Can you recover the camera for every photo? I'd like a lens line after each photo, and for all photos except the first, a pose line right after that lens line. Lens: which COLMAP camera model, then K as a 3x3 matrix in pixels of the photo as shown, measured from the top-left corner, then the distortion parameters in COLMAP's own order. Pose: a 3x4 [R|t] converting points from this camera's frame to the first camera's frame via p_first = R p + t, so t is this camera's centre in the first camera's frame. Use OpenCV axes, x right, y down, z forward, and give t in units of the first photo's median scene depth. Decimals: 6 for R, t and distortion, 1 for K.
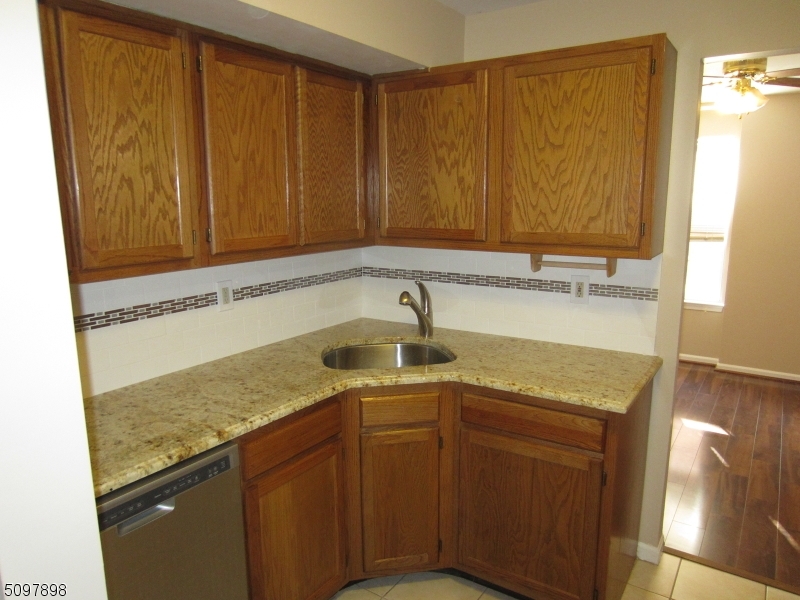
lens RADIAL K [[575.8, 0, 394.9], [0, 575.8, 303.0], [0, 0, 1]] dist [-0.028652, 0.023008]
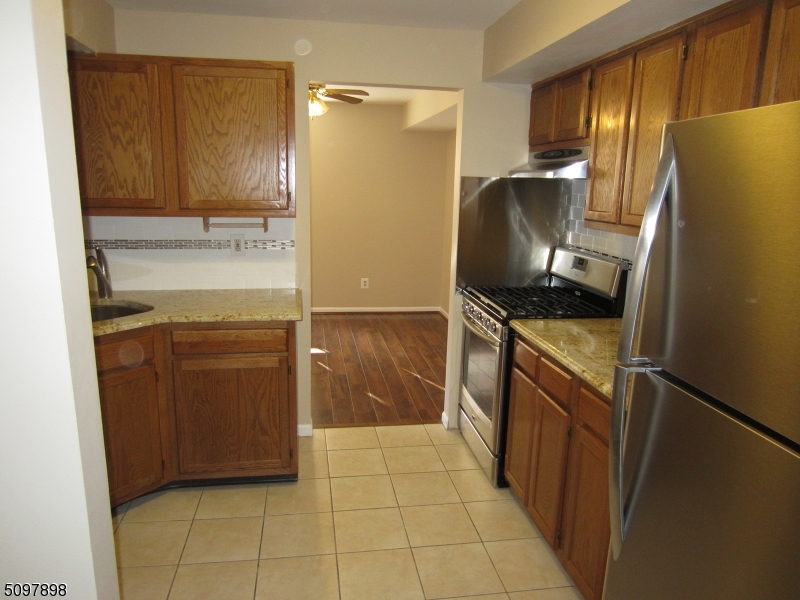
lens RADIAL K [[575.8, 0, 396.8], [0, 575.8, 301.8], [0, 0, 1]] dist [-0.028652, 0.023008]
pose [[0.730787, -0.118342, 0.672268, -0.341596], [0.098214, 0.992839, 0.068010, 0.056656], [-0.675503, 0.016325, 0.737177, -0.222268]]
